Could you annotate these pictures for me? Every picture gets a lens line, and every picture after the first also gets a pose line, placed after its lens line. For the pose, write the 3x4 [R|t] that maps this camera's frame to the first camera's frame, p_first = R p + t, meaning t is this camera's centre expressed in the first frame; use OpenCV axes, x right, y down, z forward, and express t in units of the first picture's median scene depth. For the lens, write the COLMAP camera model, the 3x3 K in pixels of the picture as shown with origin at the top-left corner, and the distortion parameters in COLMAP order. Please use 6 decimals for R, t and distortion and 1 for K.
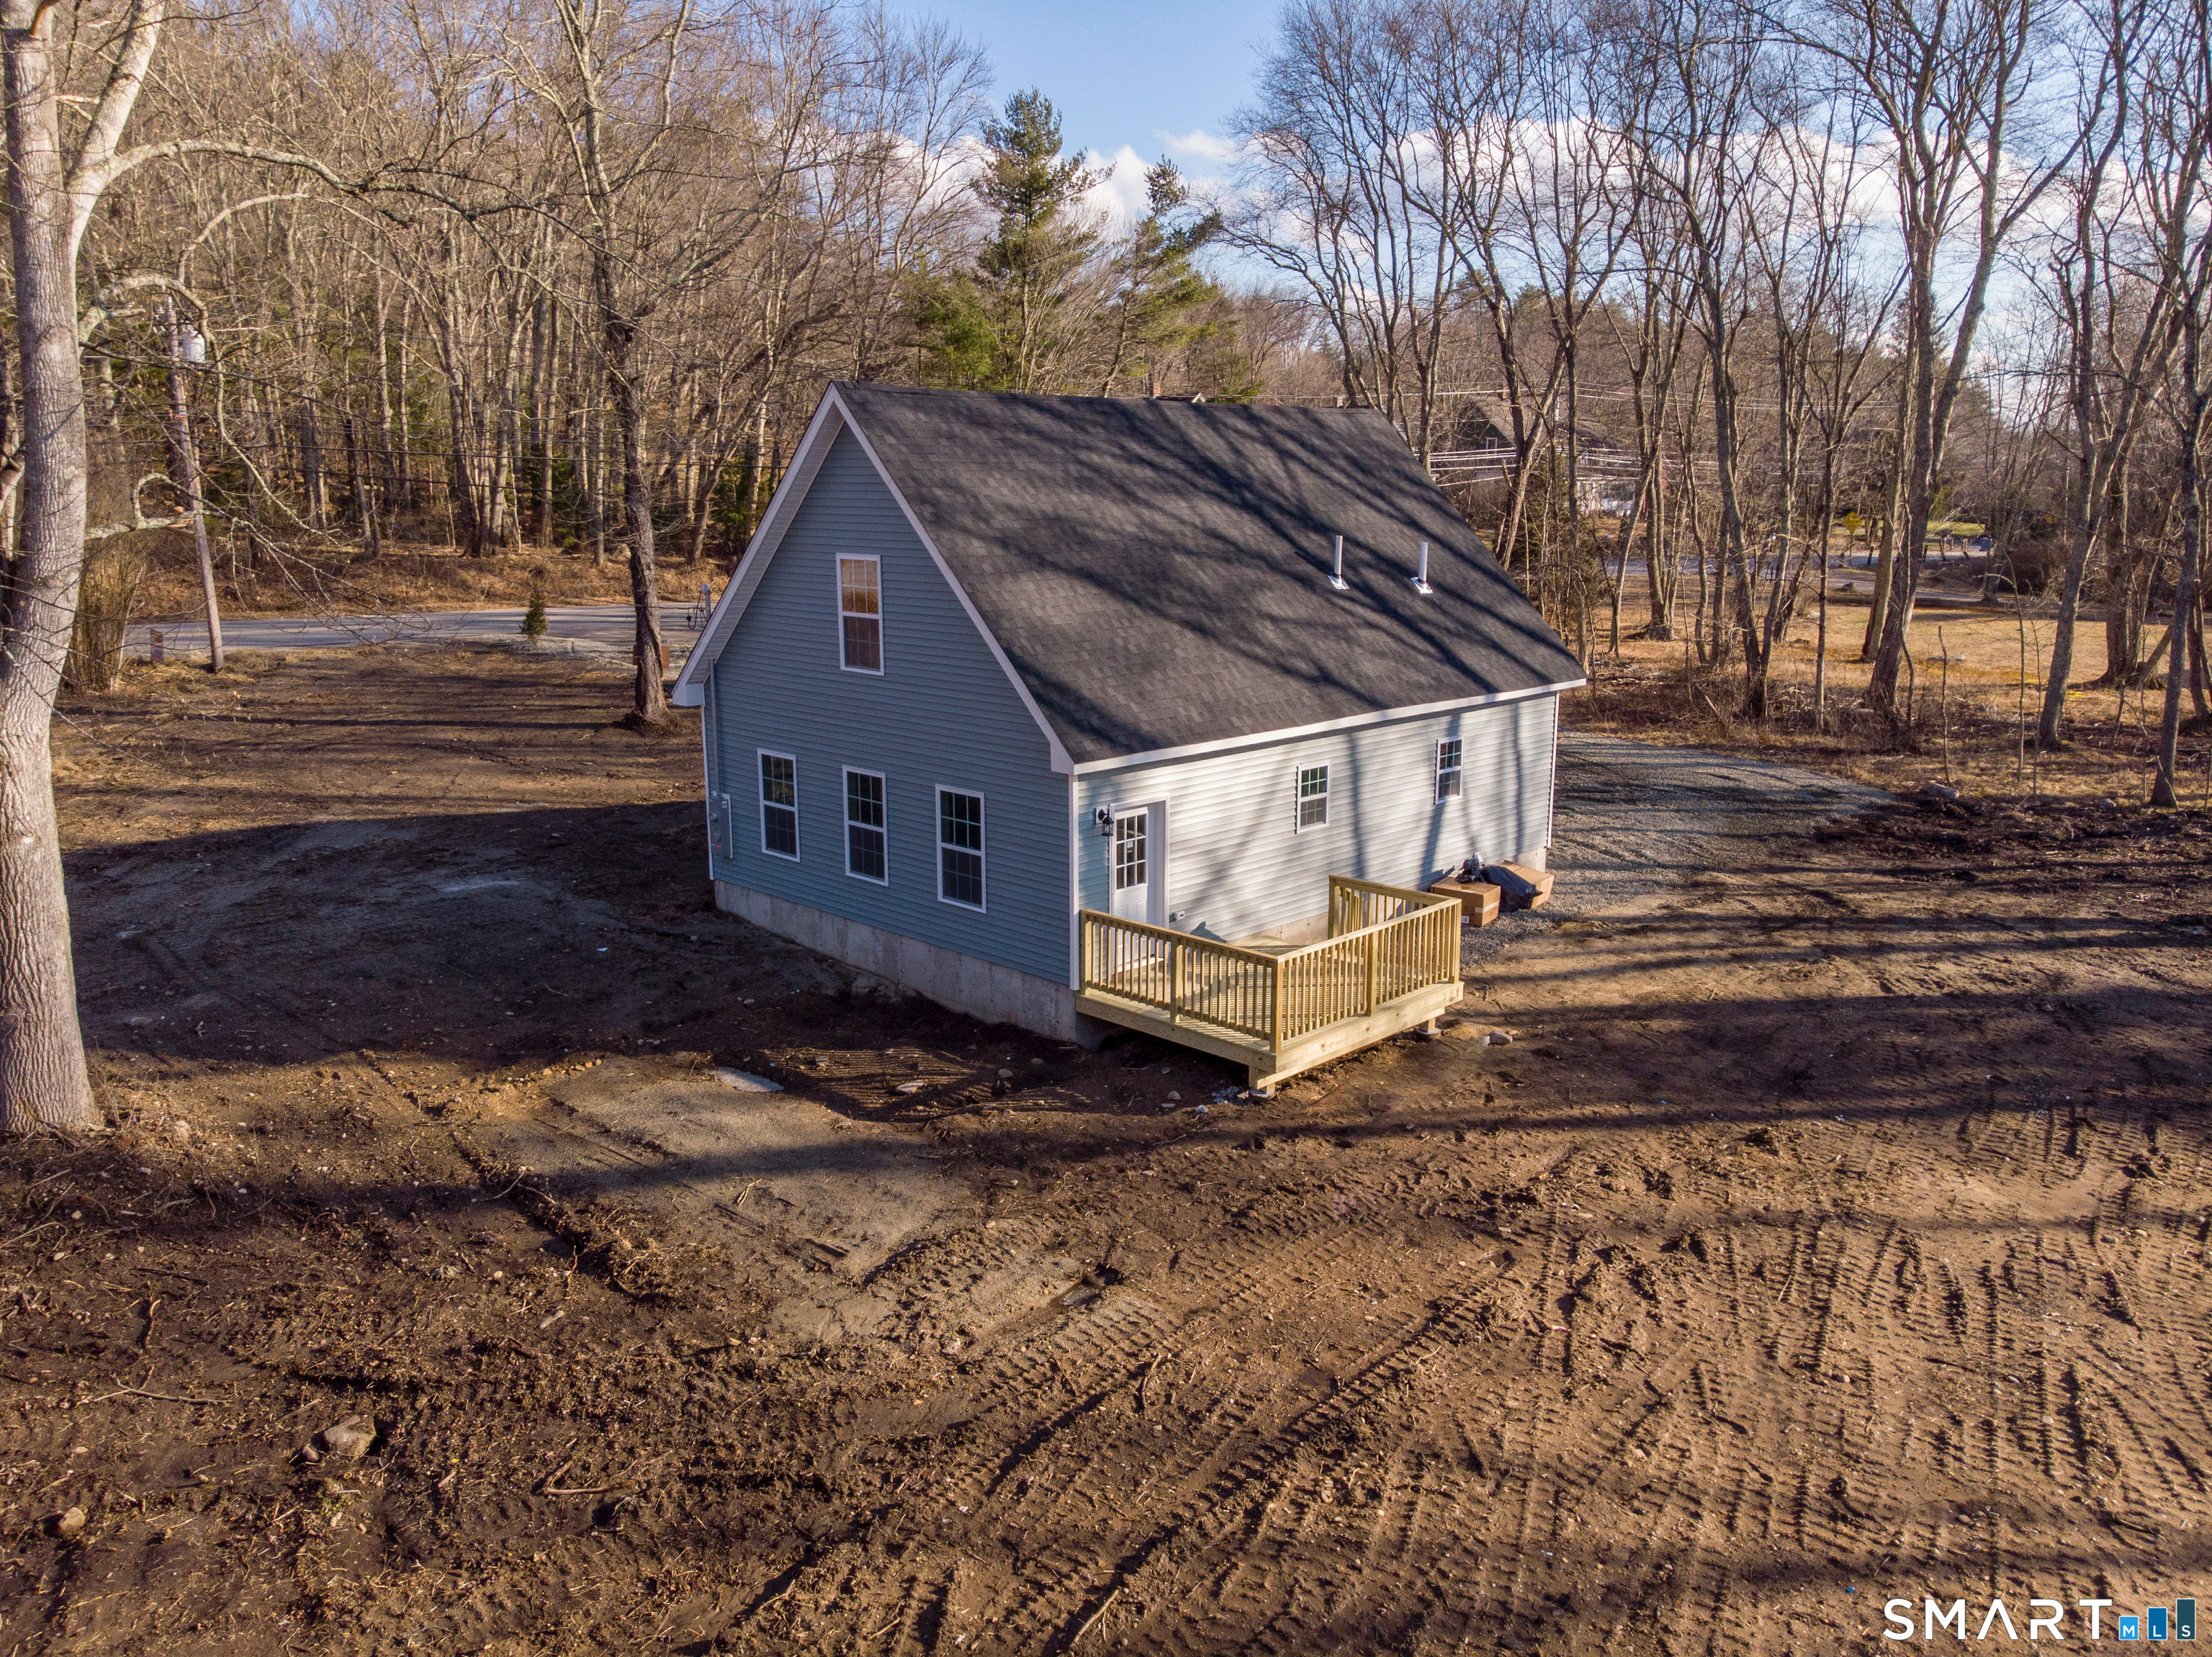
lens RADIAL K [[1645.0, 0, 1123.3], [0, 1645.0, 834.6], [0, 0, 1]] dist [0.015650, -0.042620]
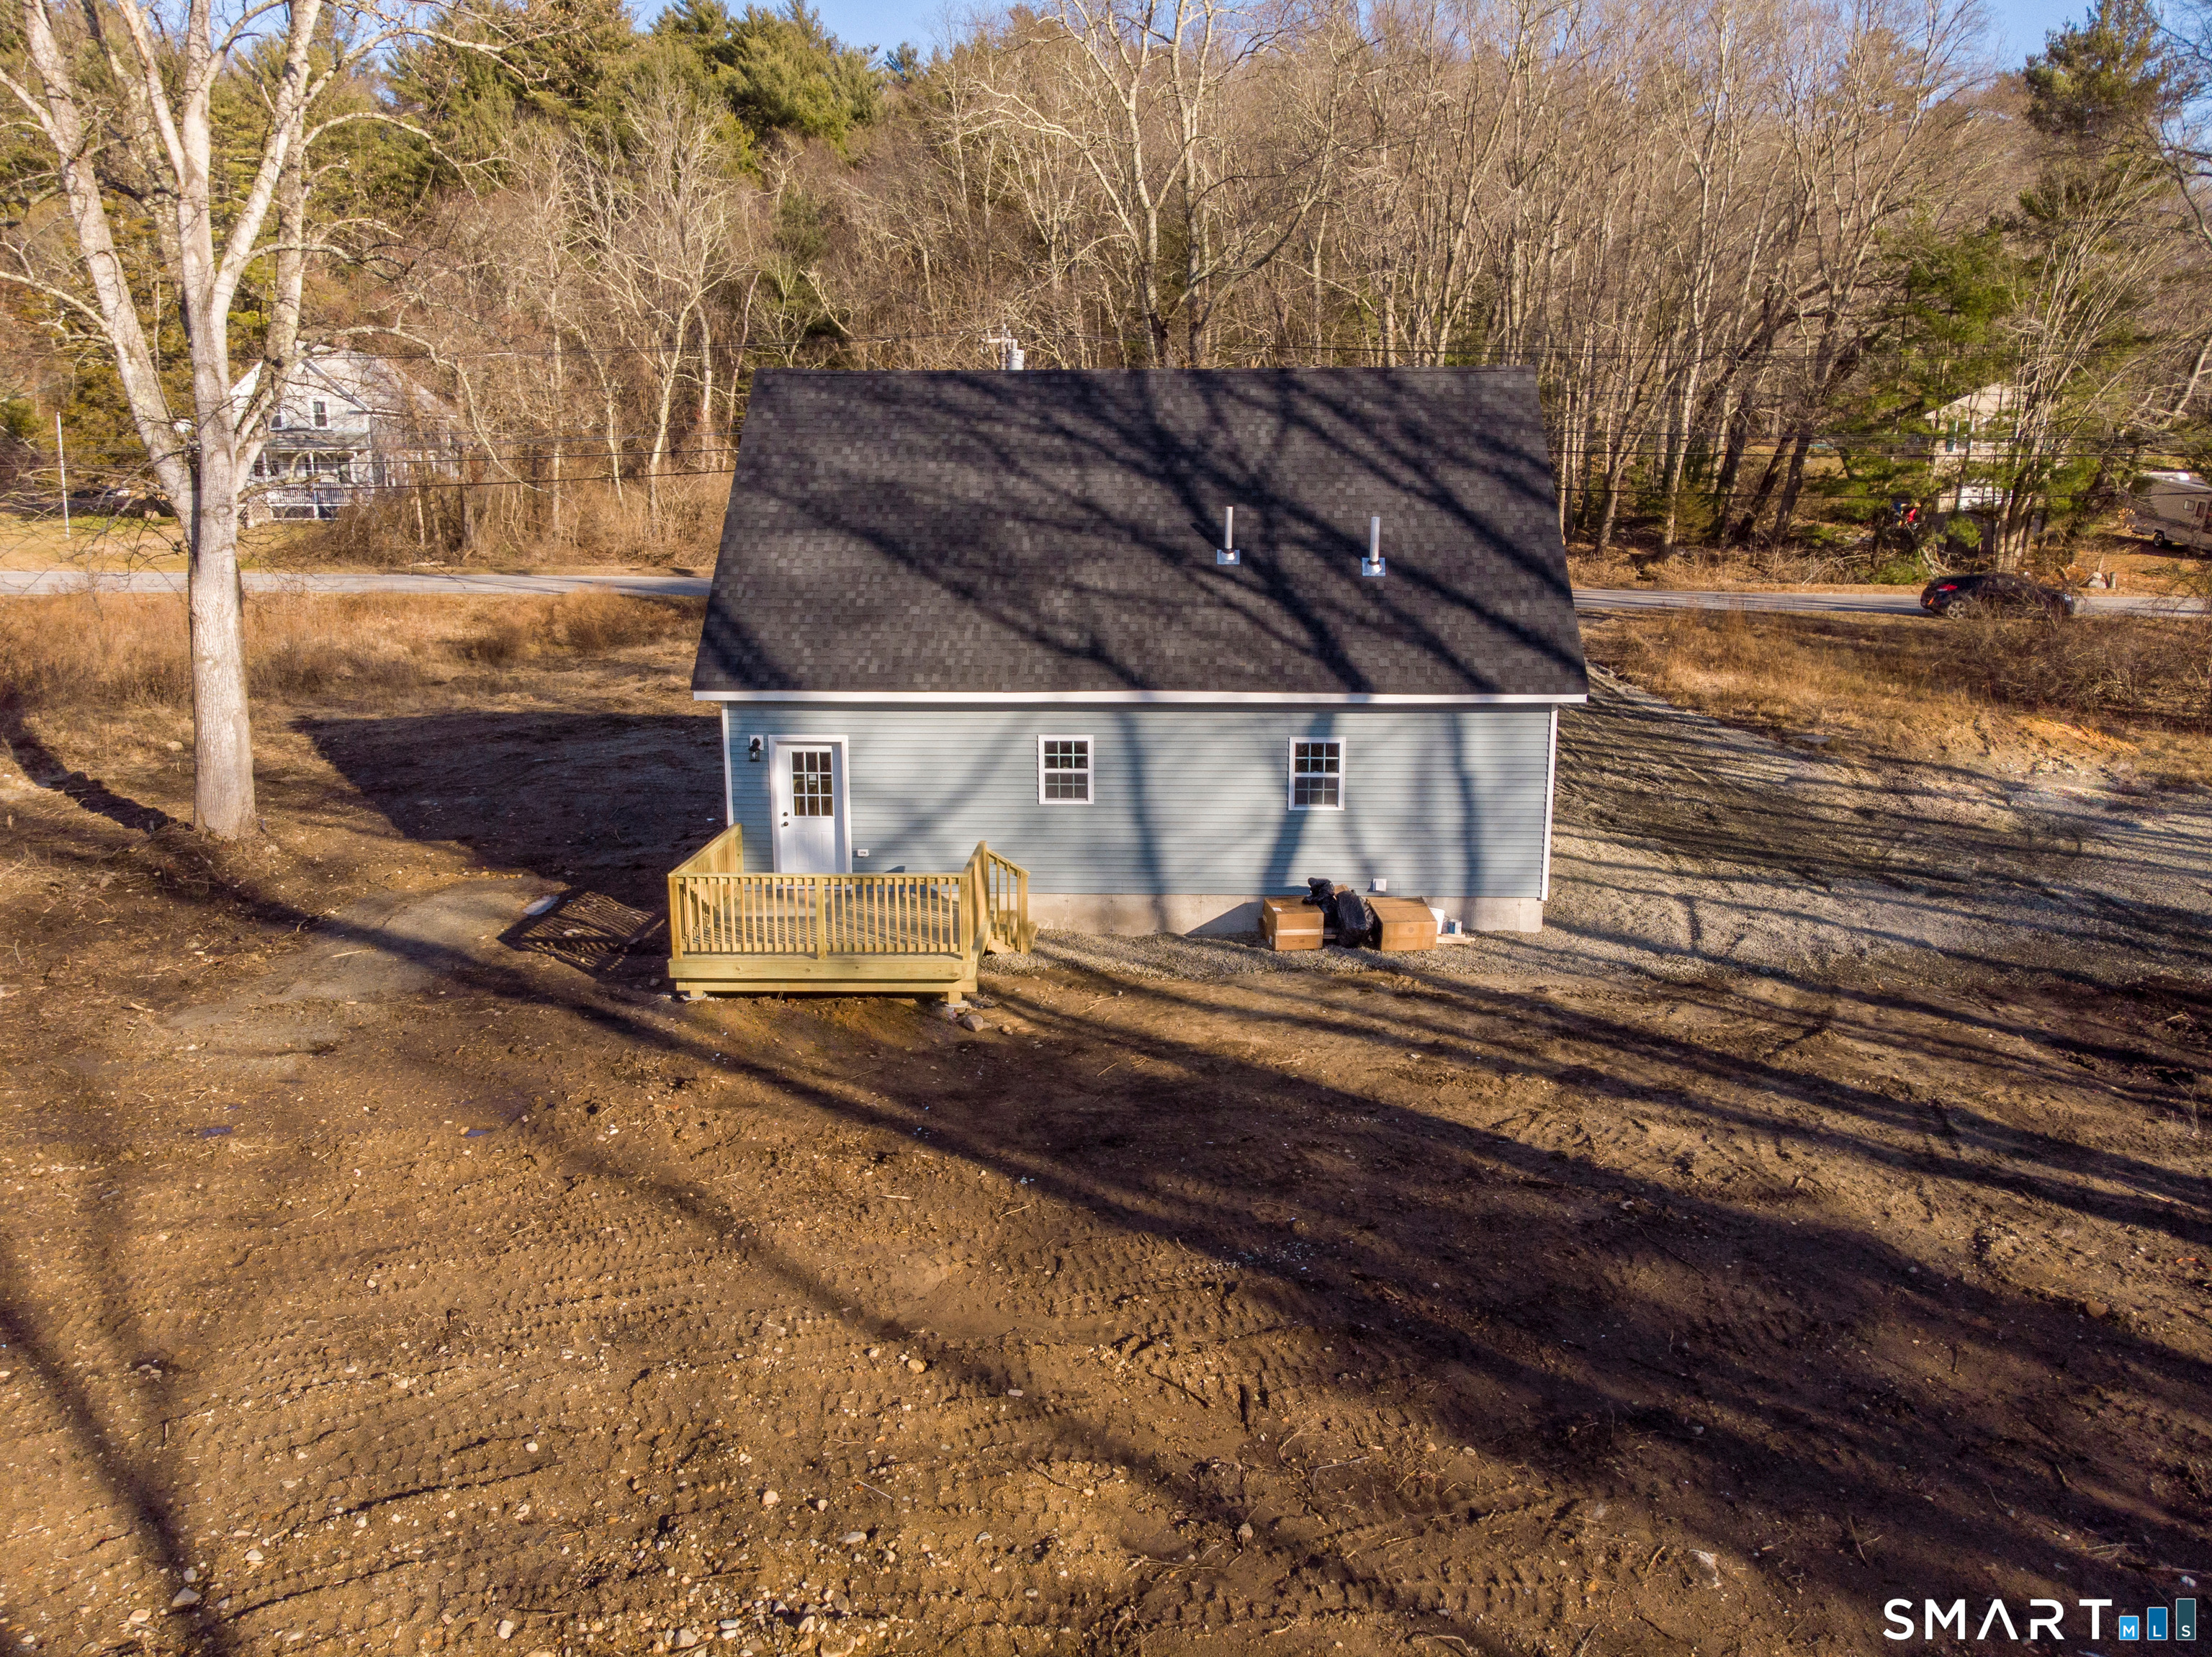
lens RADIAL K [[1645.0, 0, 1107.5], [0, 1645.0, 819.6], [0, 0, 1]] dist [0.015650, -0.042620]
pose [[0.669449, 0.147514, -0.728065, 0.852985], [-0.156326, 0.986113, 0.056058, -0.053270], [0.726224, 0.076288, 0.683213, 0.354728]]
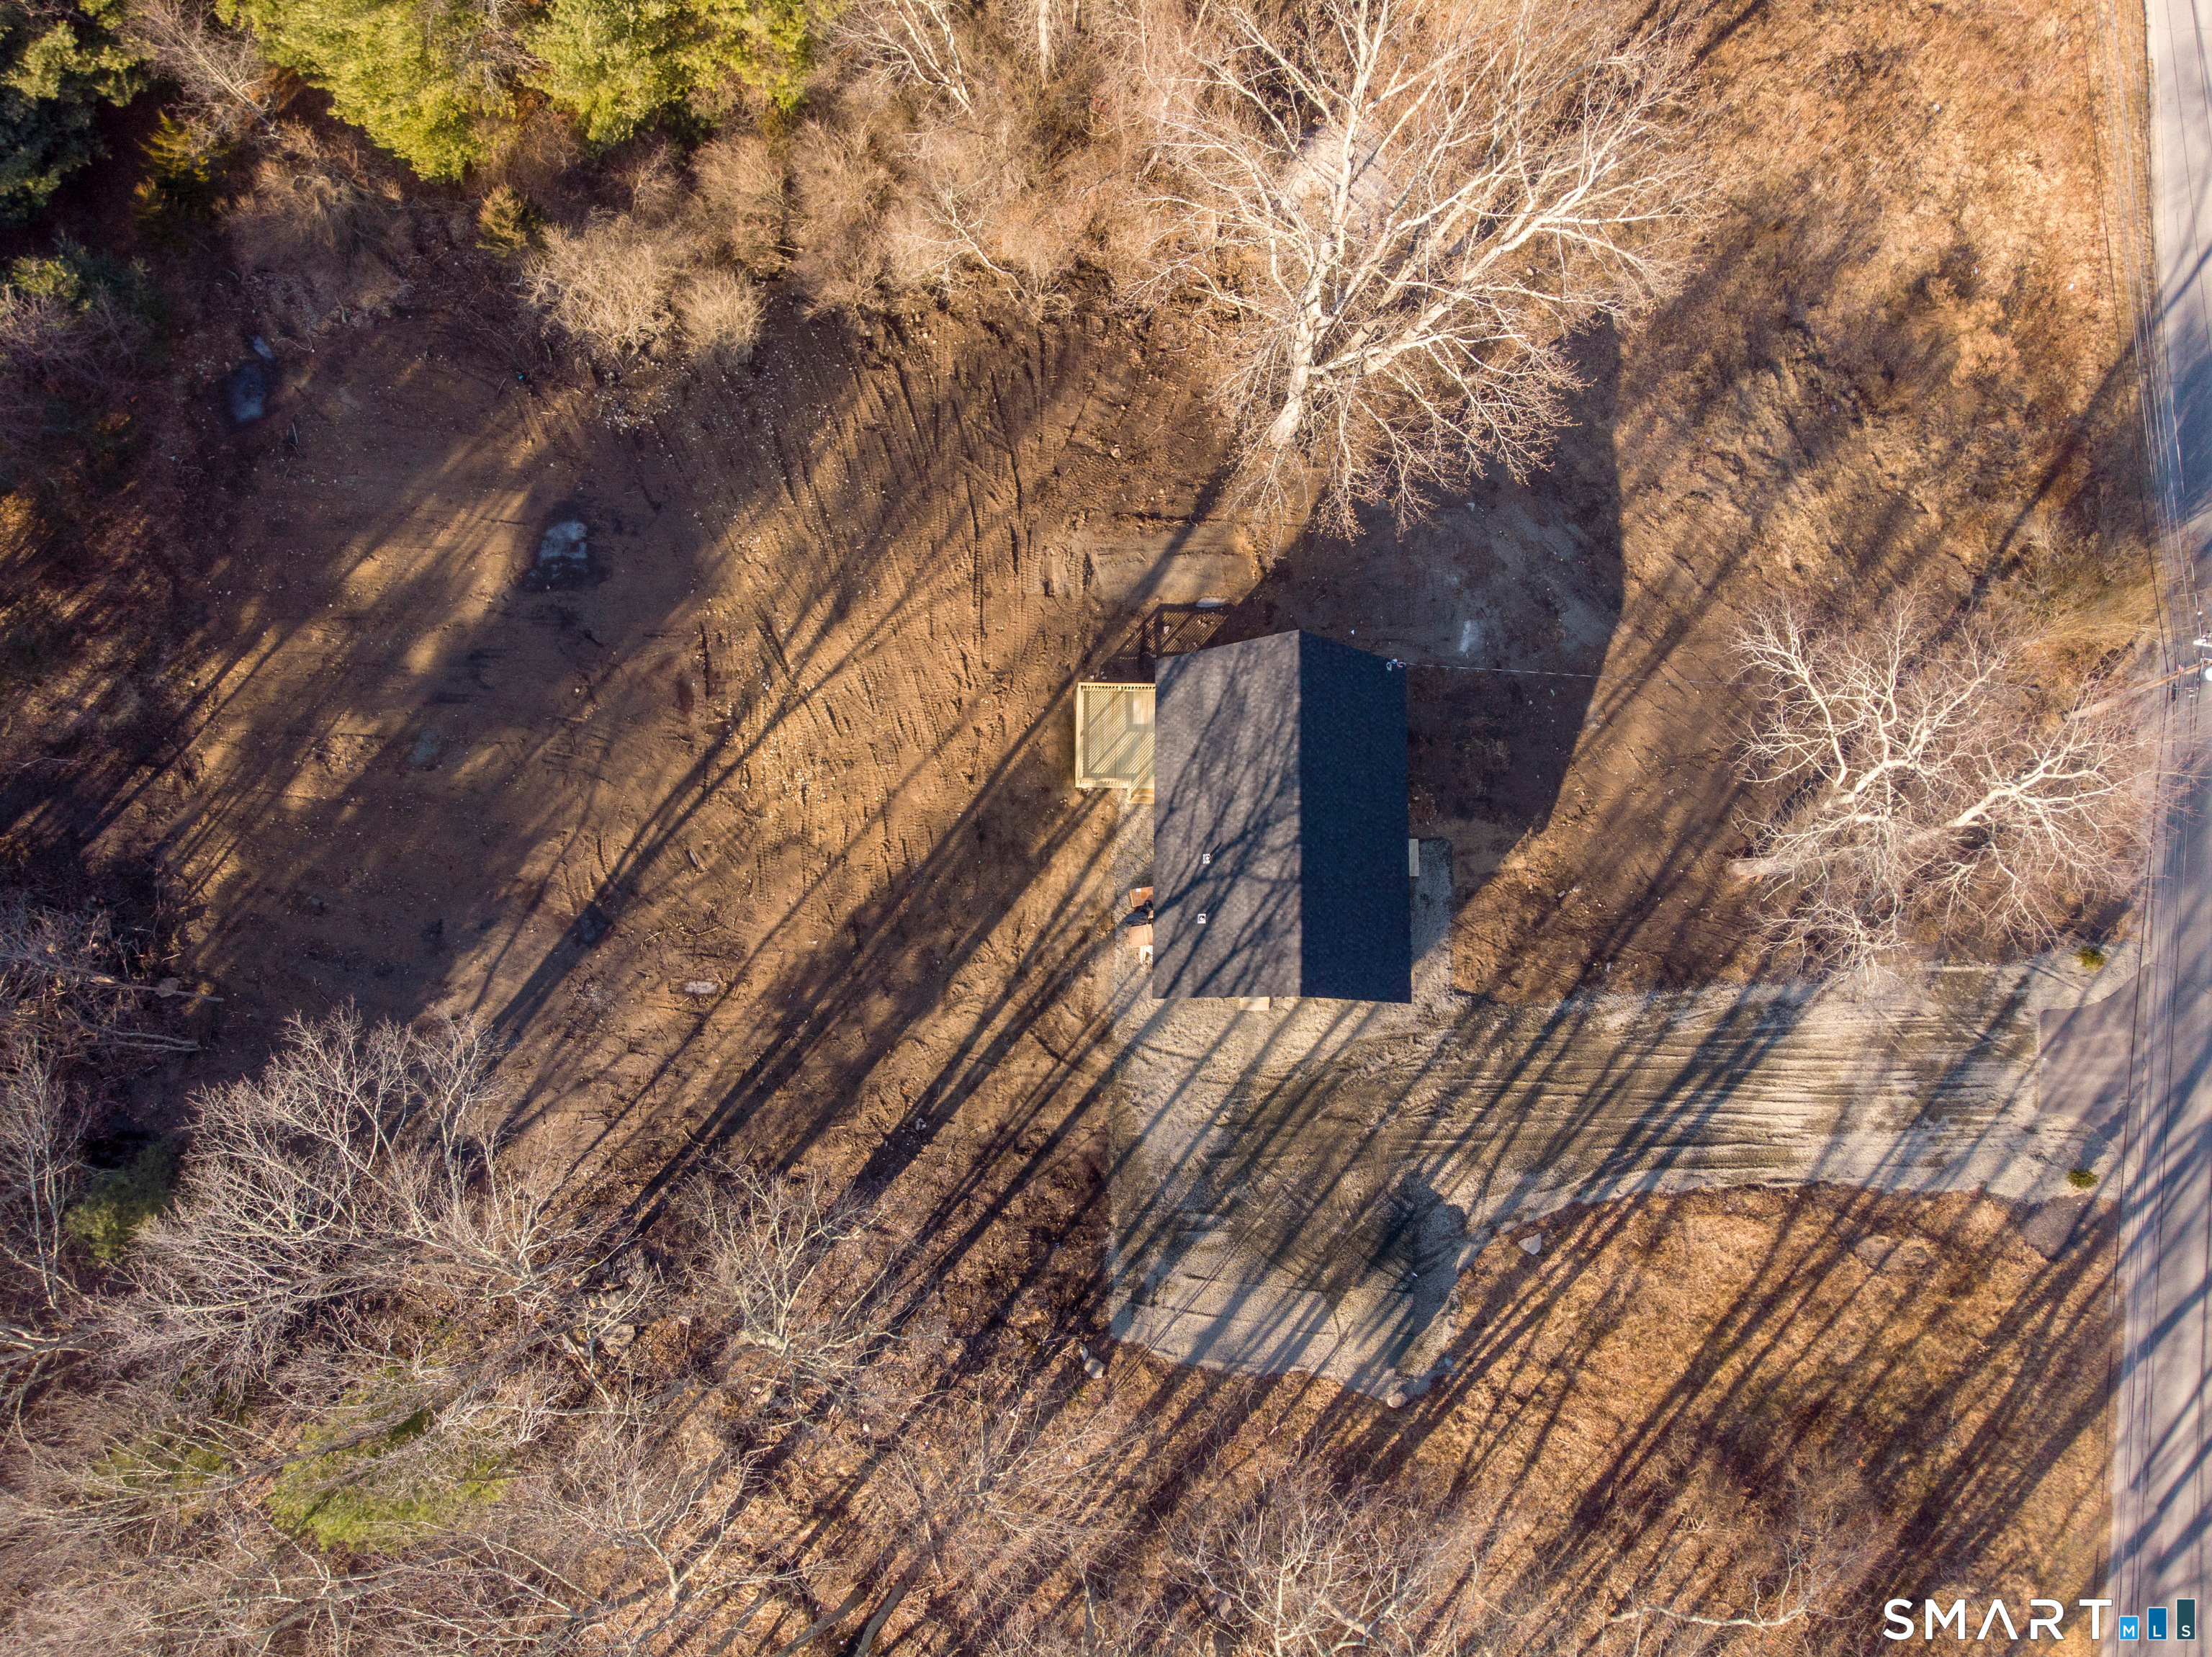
lens RADIAL K [[1645.0, 0, 1101.0], [0, 1645.0, 829.4], [0, 0, 1]] dist [0.015650, -0.042620]
pose [[-0.728954, 0.678366, -0.091906, 0.447117], [-0.144389, -0.021126, 0.989295, -2.548500], [0.669162, 0.734421, 0.113348, 0.675664]]
